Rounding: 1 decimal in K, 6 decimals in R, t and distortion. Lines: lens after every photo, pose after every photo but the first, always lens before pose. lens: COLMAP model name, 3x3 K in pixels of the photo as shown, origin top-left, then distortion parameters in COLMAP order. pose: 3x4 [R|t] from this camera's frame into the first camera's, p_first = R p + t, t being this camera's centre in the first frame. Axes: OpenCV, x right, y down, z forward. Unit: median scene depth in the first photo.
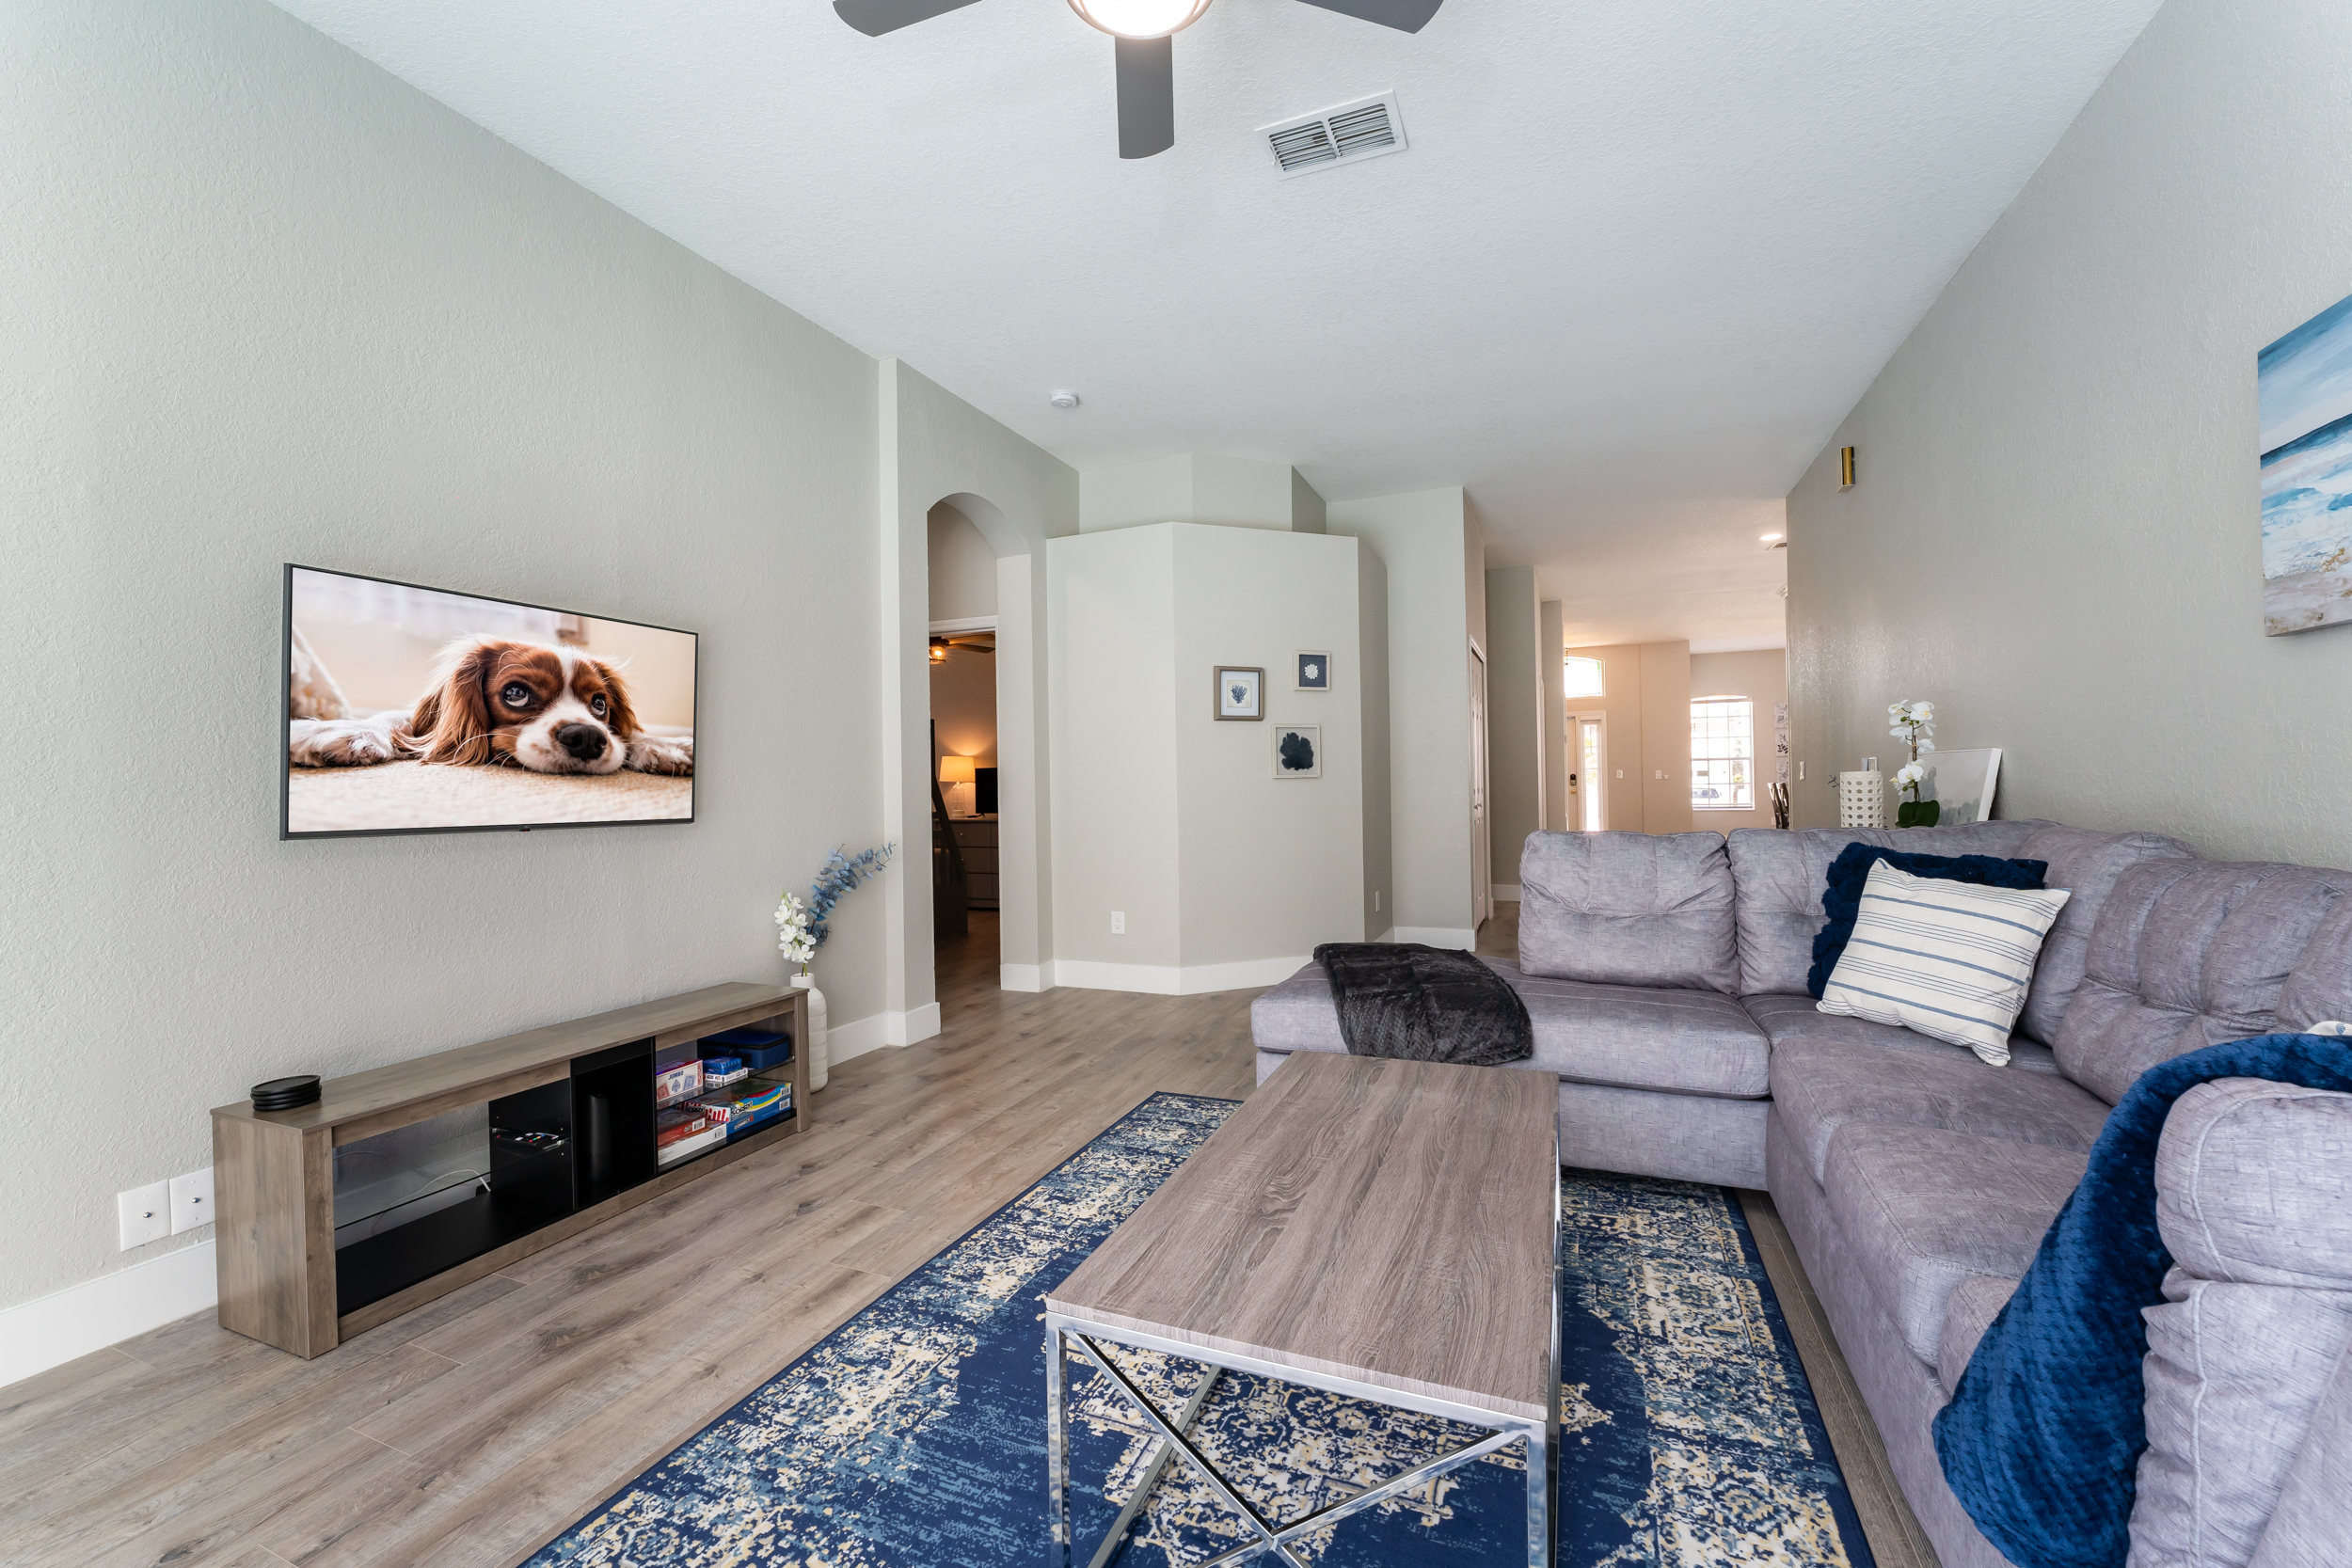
lens RADIAL K [[969.2, 0, 1176.0], [0, 969.2, 784.0], [0, 0, 1]] dist [-0.012024, -0.000497]
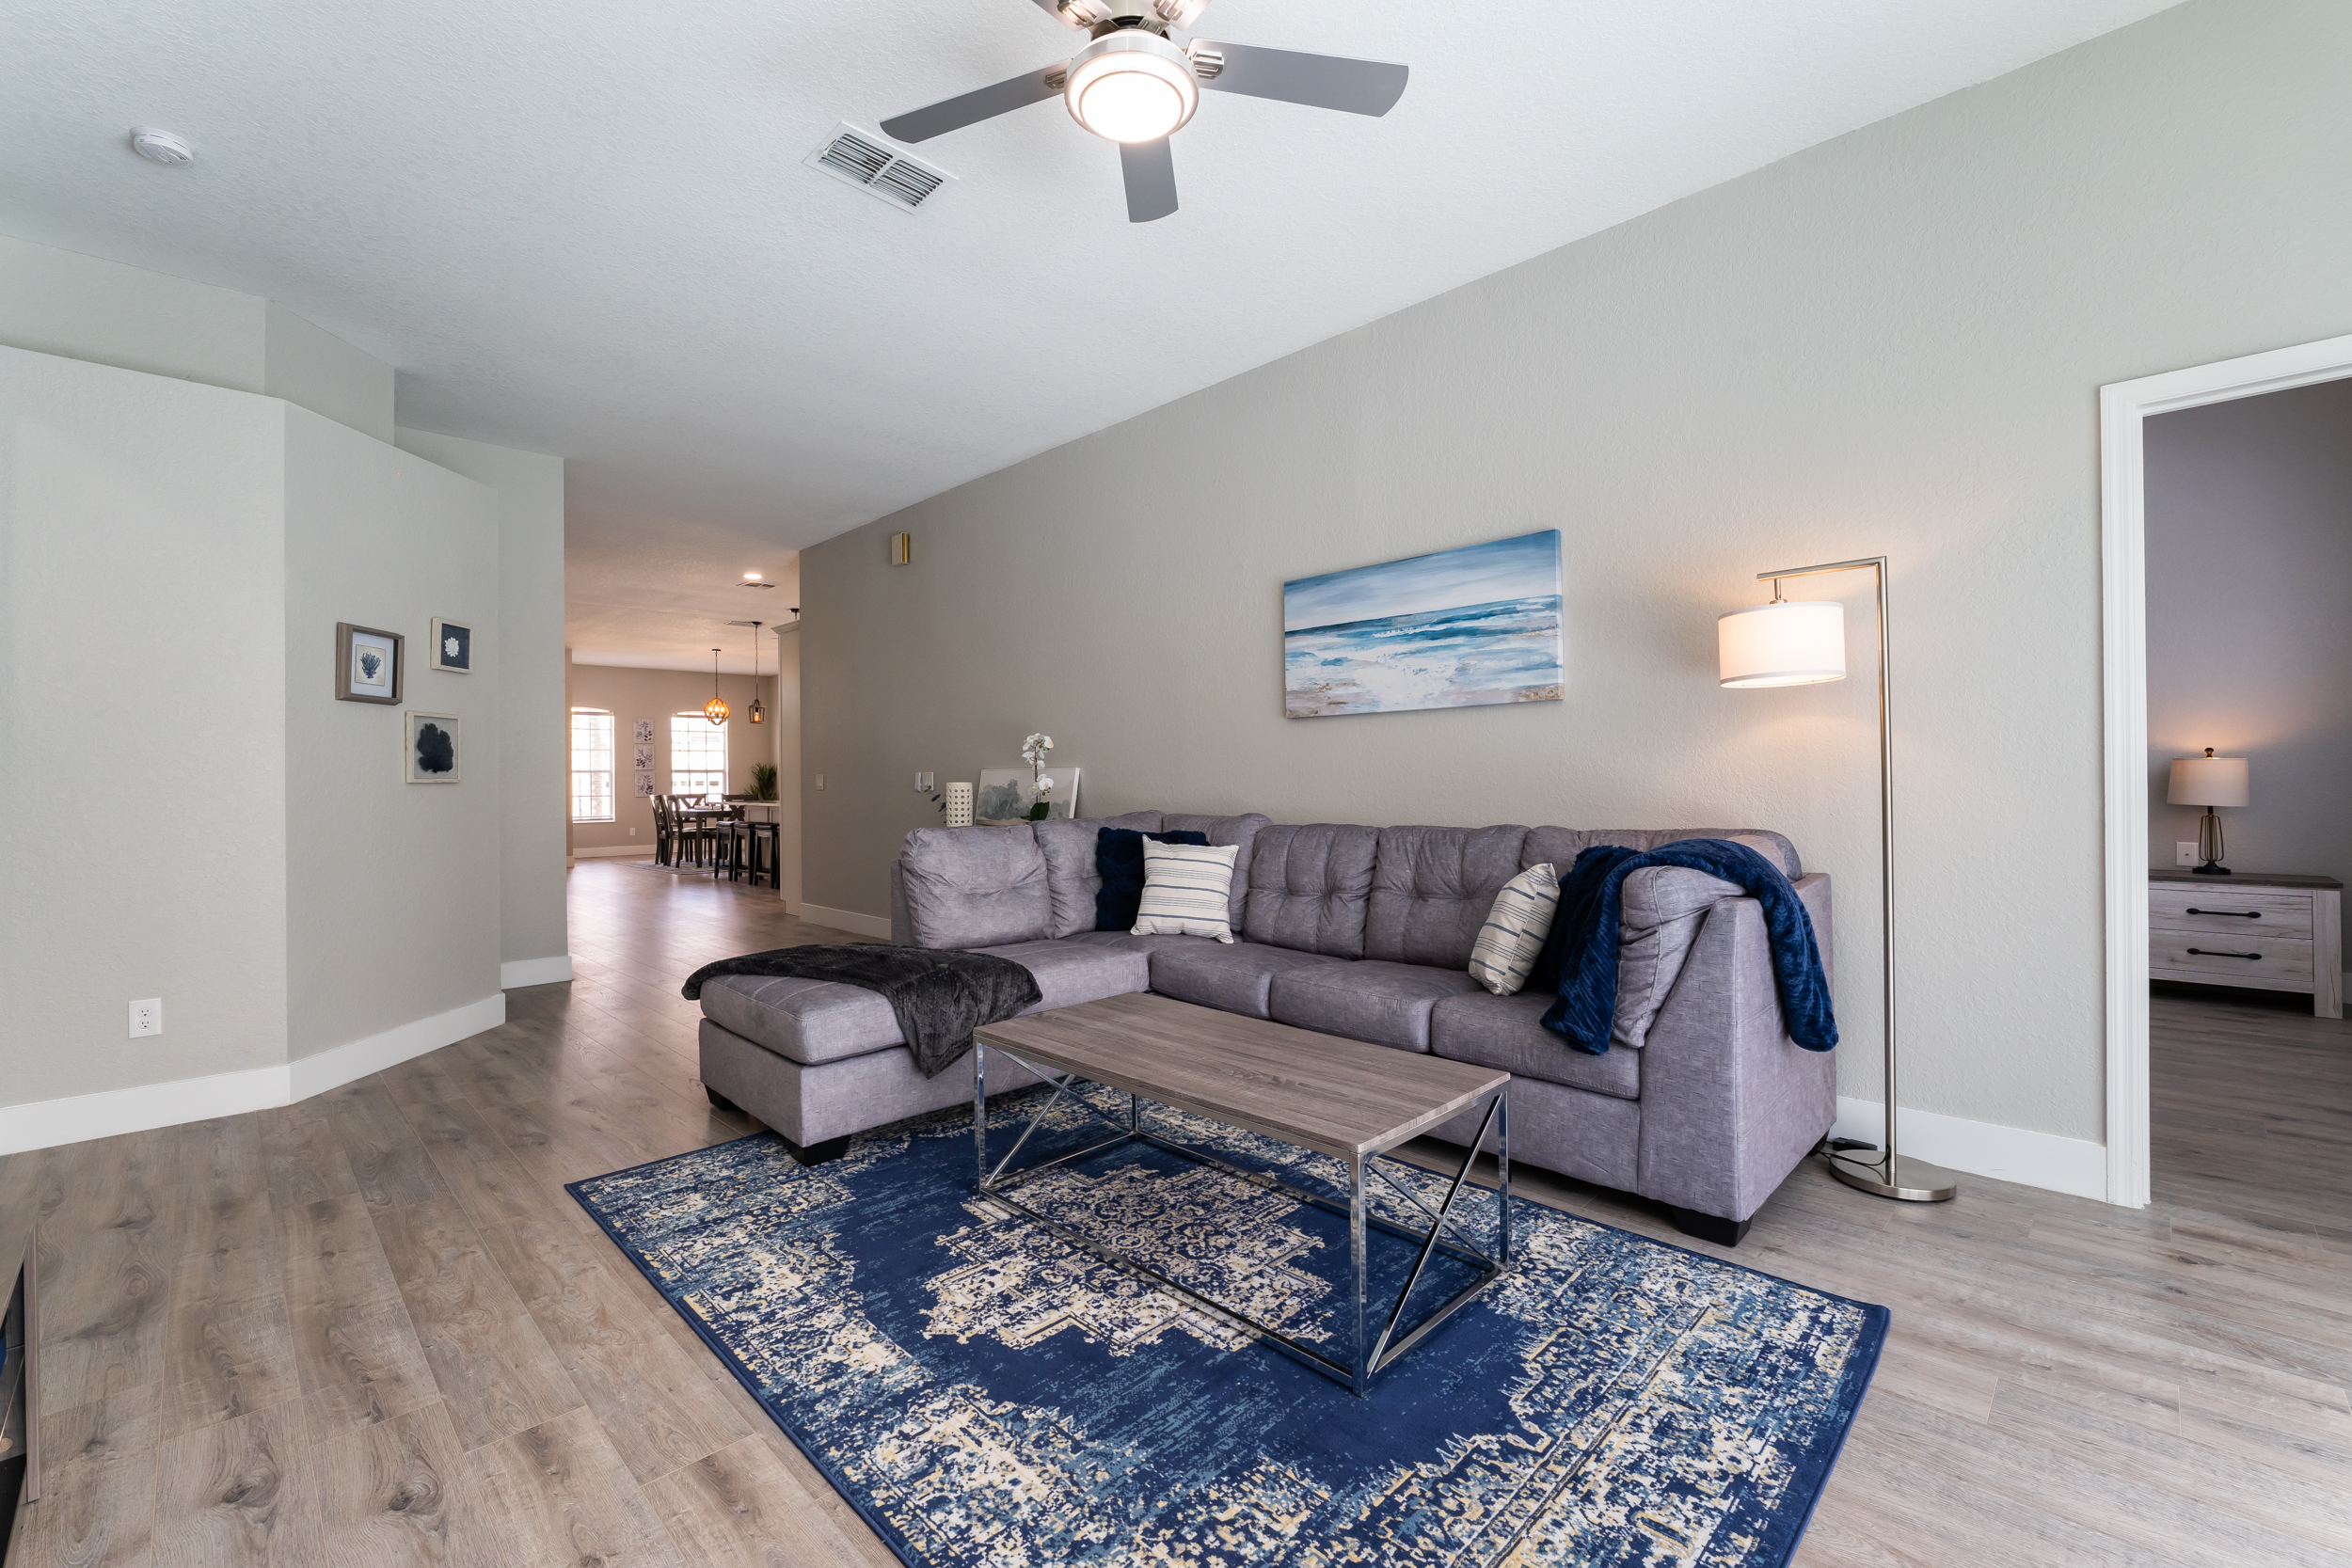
lens RADIAL K [[969.2, 0, 1176.0], [0, 969.2, 784.0], [0, 0, 1]] dist [-0.012024, -0.000497]
pose [[0.373510, 0.010626, 0.927565, -0.756424], [0.004167, 0.999905, -0.013133, 0.014340], [-0.927617, 0.008770, 0.373430, 0.356395]]
